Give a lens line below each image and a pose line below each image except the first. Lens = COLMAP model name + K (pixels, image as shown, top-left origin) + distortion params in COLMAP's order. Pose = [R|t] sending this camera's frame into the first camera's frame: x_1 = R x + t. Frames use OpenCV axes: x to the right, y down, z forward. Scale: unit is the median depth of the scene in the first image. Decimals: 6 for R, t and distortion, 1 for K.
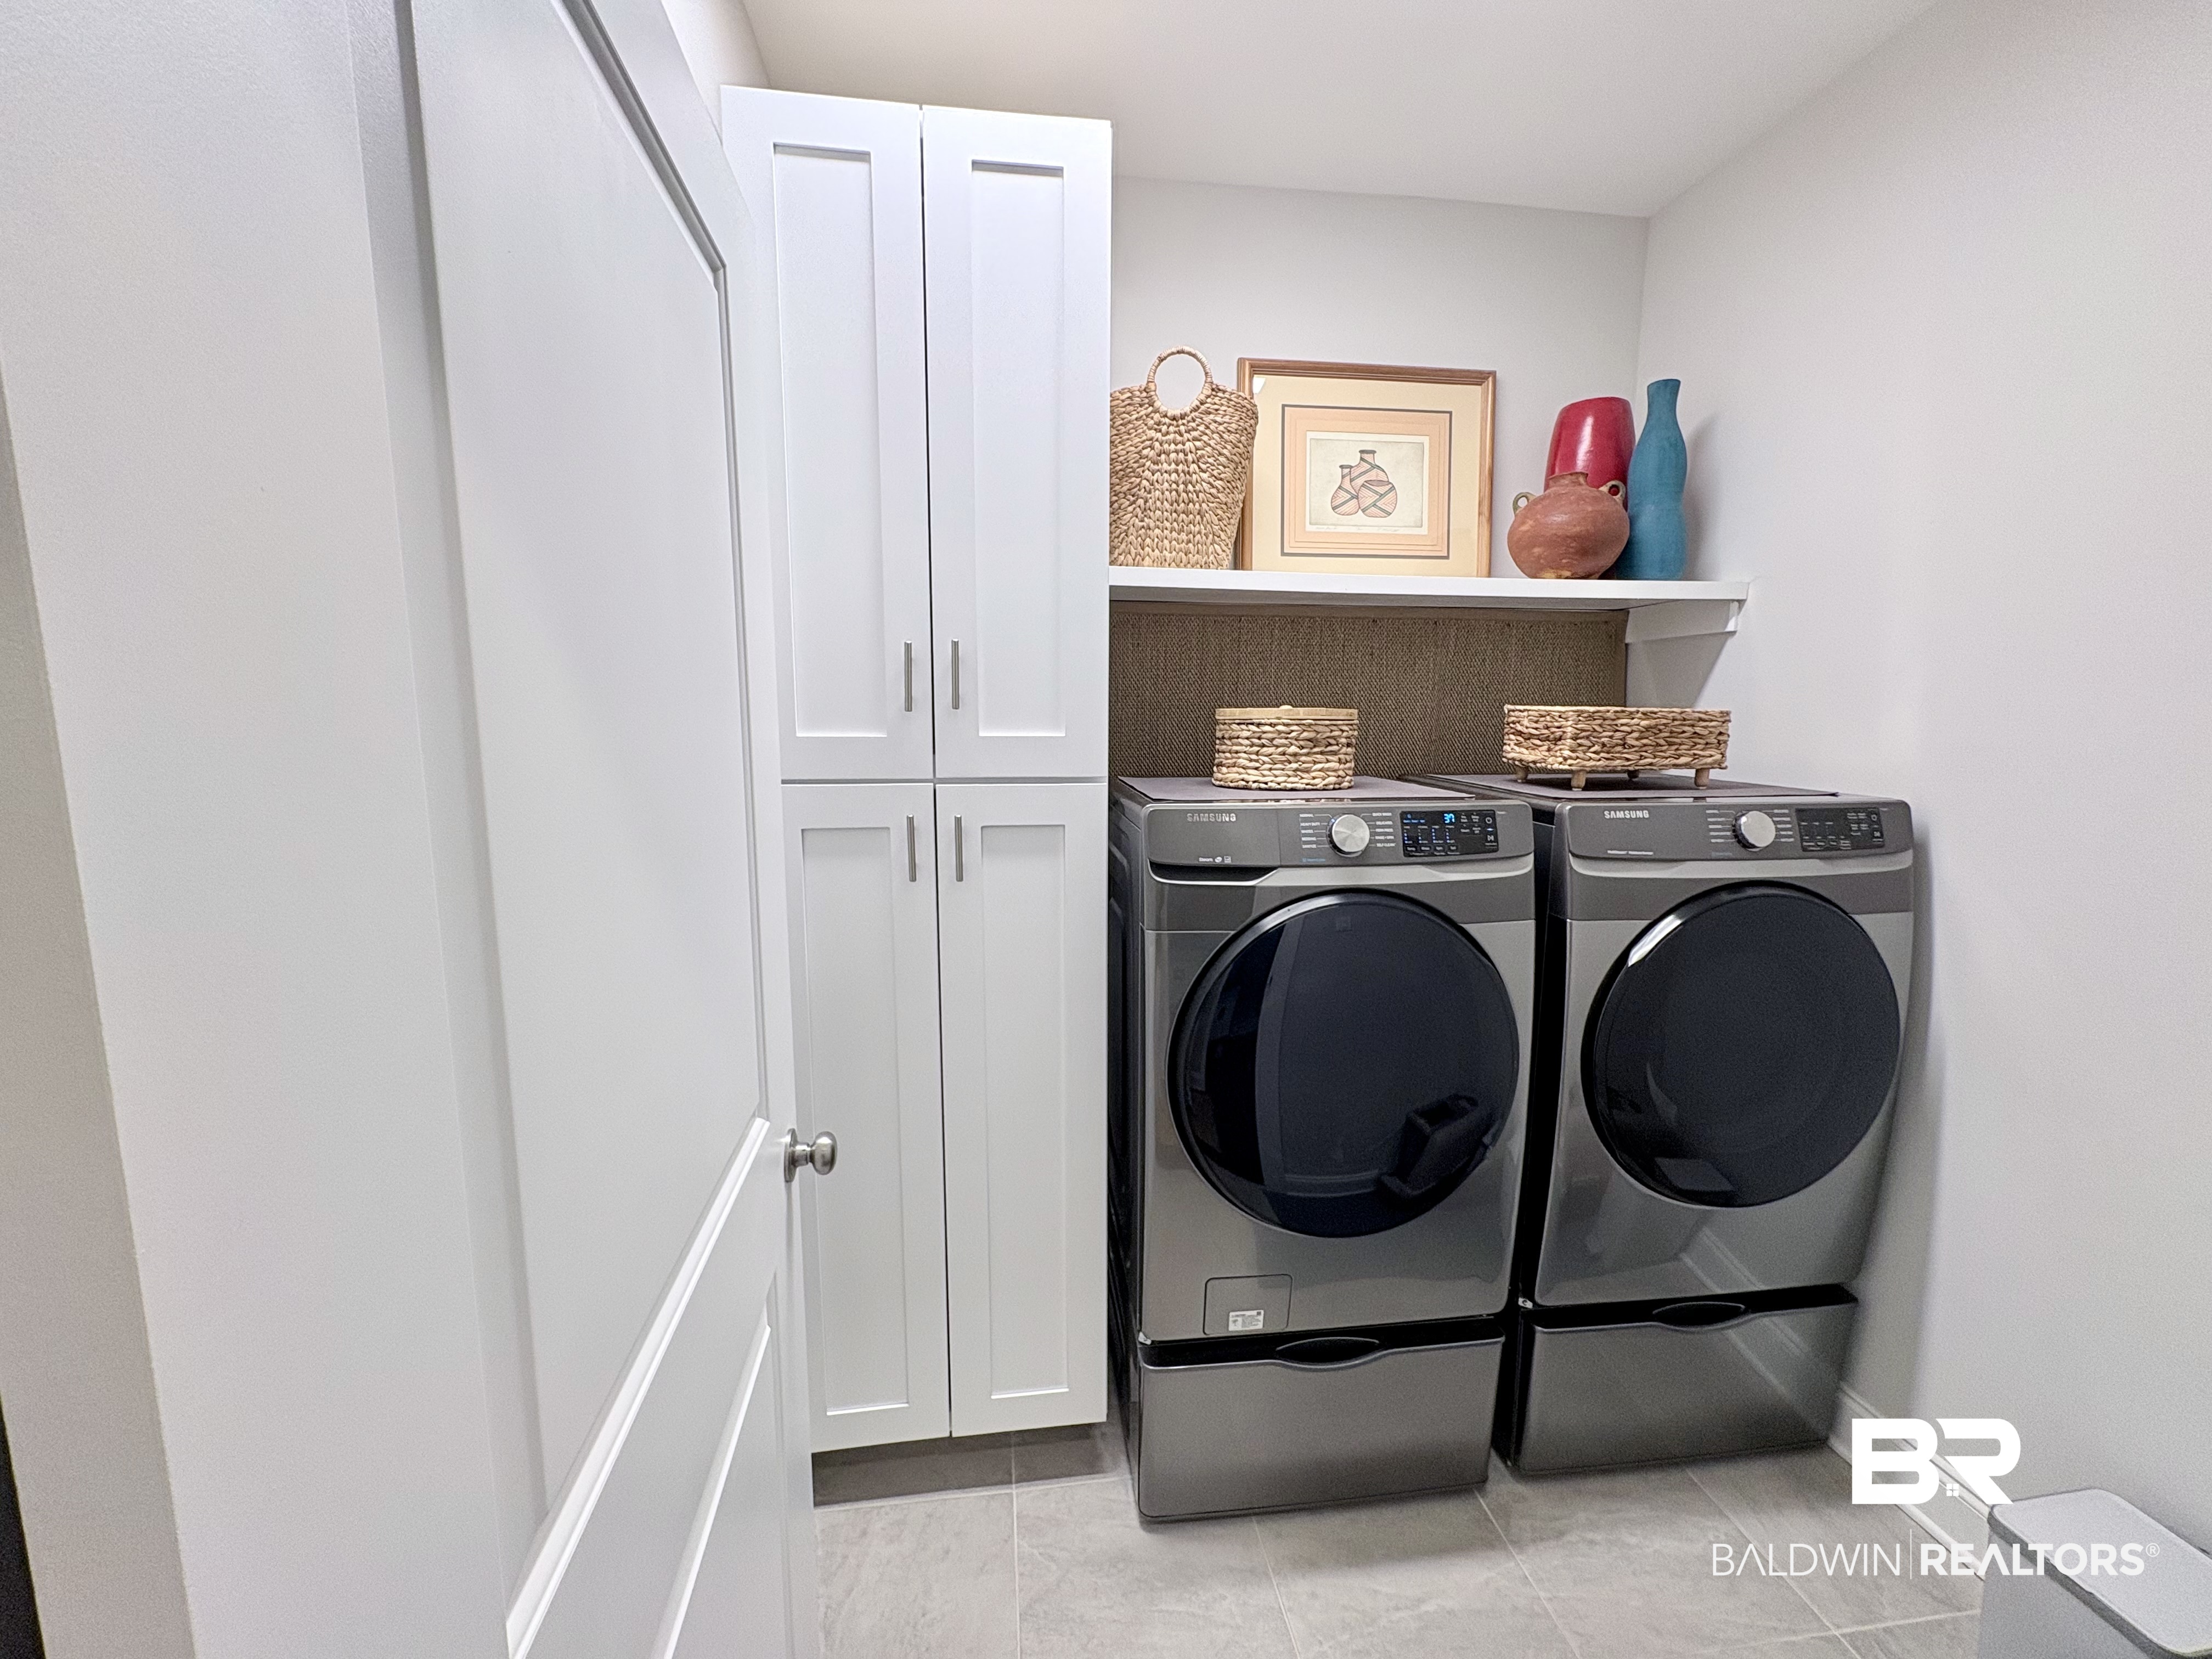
lens RADIAL K [[880.8, 0, 1095.5], [0, 880.8, 825.6], [0, 0, 1]] dist [-0.002137, 0.000716]
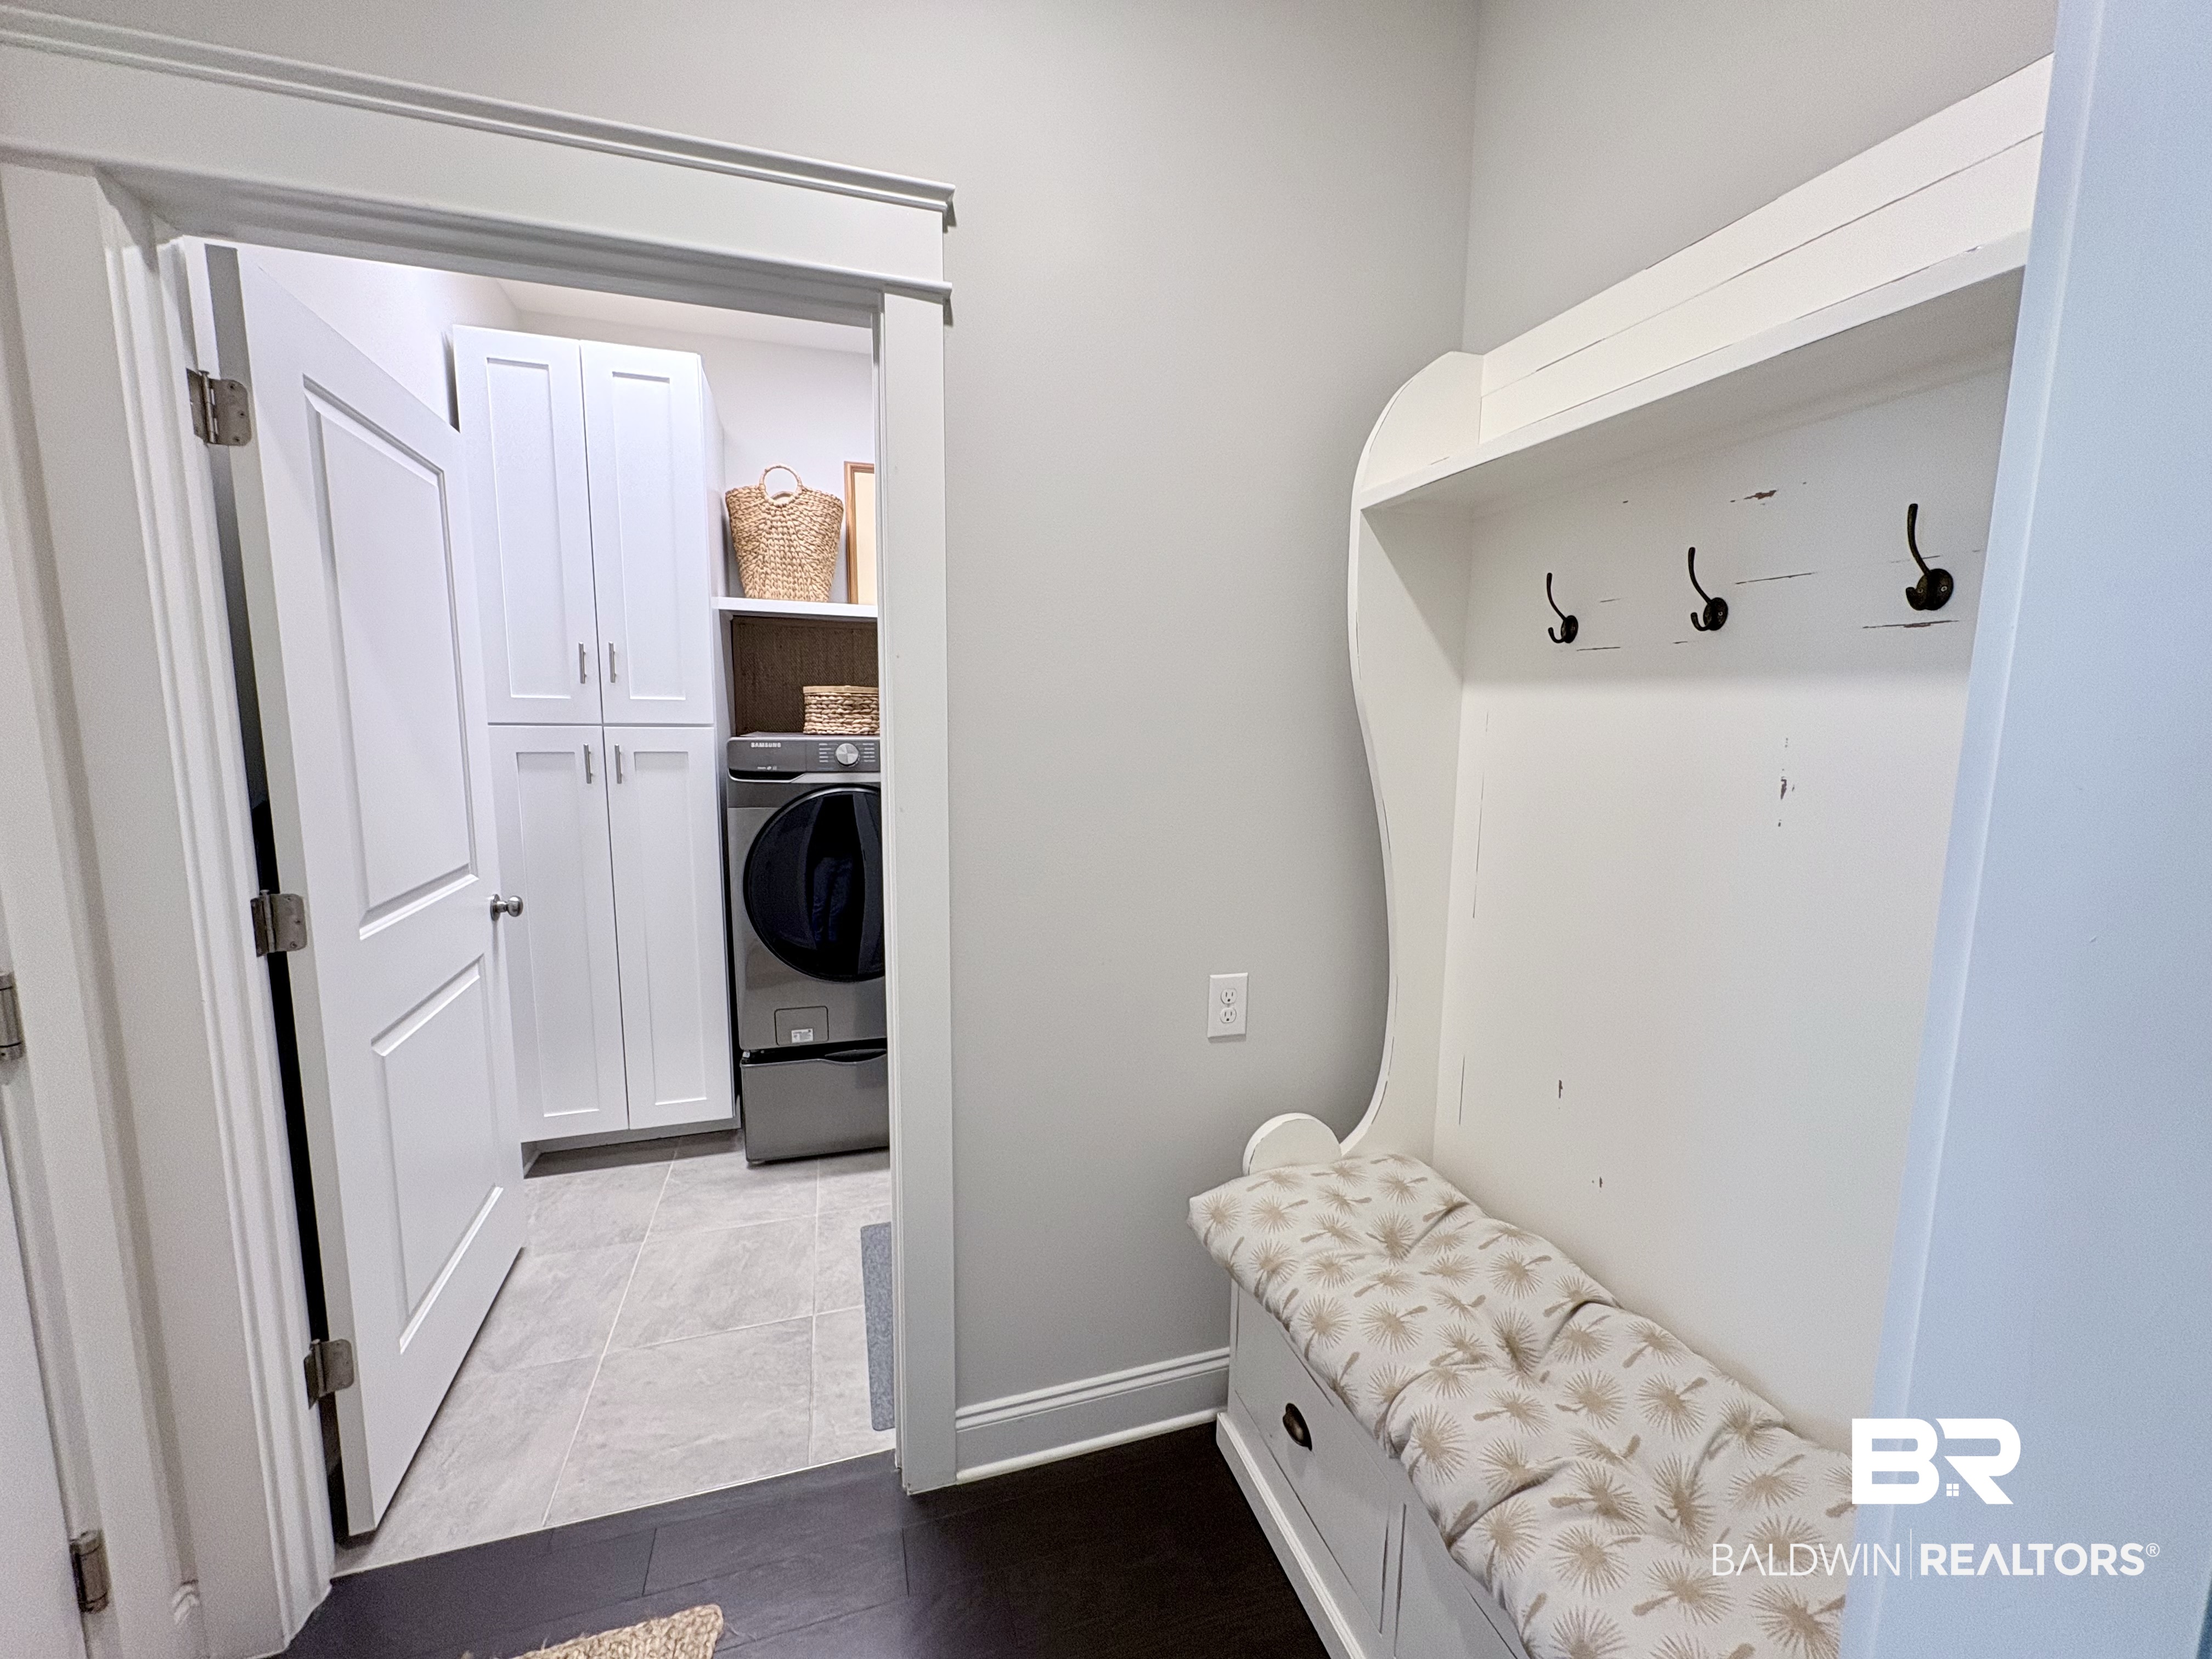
lens RADIAL K [[880.8, 0, 1102.1], [0, 880.8, 826.8], [0, 0, 1]] dist [-0.002137, 0.000716]
pose [[0.984683, -0.013281, 0.173846, 0.457272], [0.012745, 0.999910, 0.004203, 0.147535], [-0.173886, -0.001923, 0.984764, -0.821780]]
